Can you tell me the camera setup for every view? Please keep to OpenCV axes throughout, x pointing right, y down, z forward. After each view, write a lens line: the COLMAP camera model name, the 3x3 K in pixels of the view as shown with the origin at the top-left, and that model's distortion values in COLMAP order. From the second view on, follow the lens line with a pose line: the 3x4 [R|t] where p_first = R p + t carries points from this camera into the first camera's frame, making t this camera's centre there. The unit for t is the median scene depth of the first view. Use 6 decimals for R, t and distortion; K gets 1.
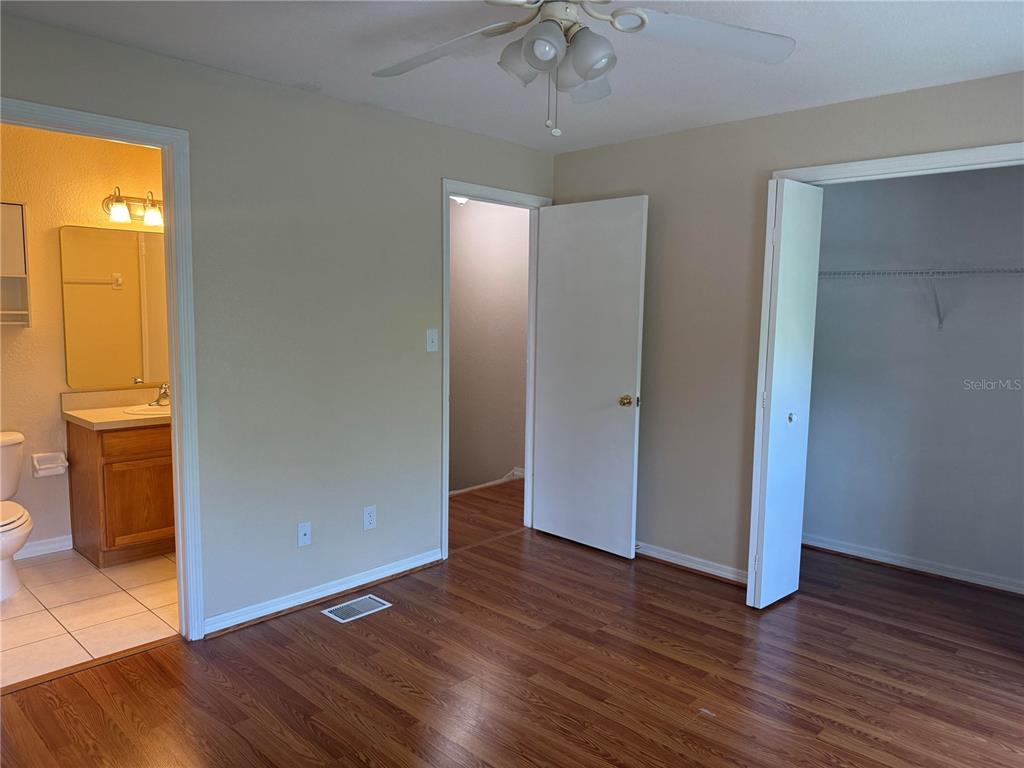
lens RADIAL K [[720.8, 0, 512.0], [0, 720.8, 384.0], [0, 0, 1]] dist [-0.006721, -0.001800]
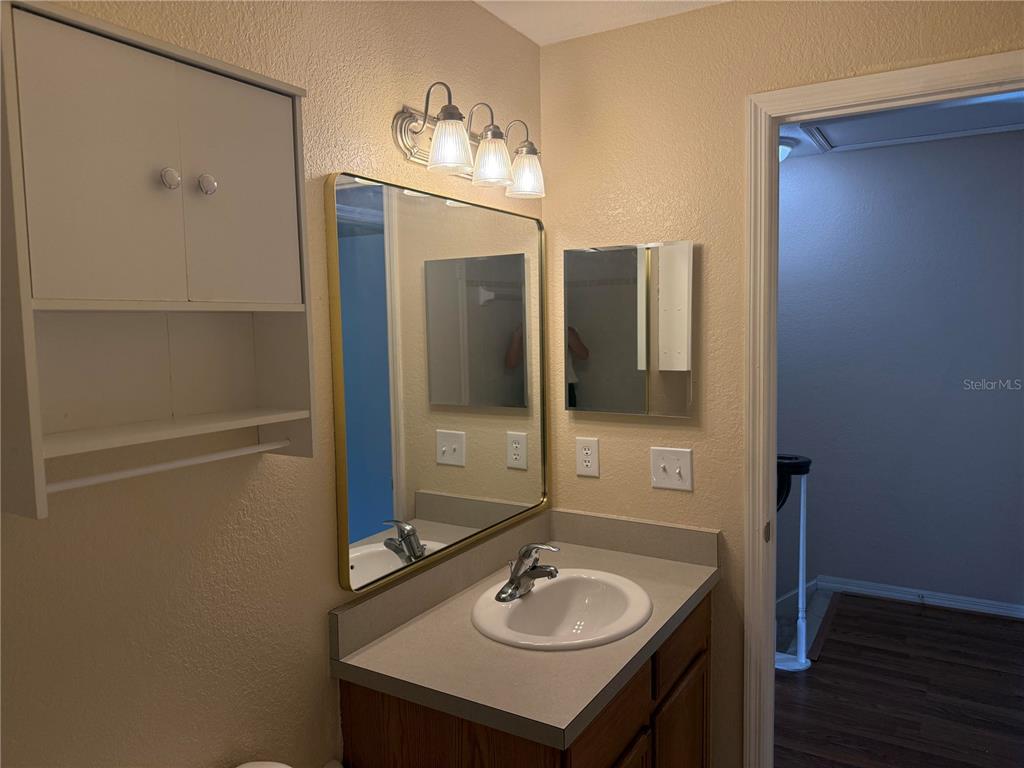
lens RADIAL K [[729.9, 0, 512.0], [0, 729.9, 384.0], [0, 0, 1]] dist [0.038032, 0.000318]
pose [[0.973566, -0.054117, 0.221903, -0.614758], [0.060132, 0.997981, -0.020438, -0.094377], [-0.220349, 0.033241, 0.974855, 0.595952]]
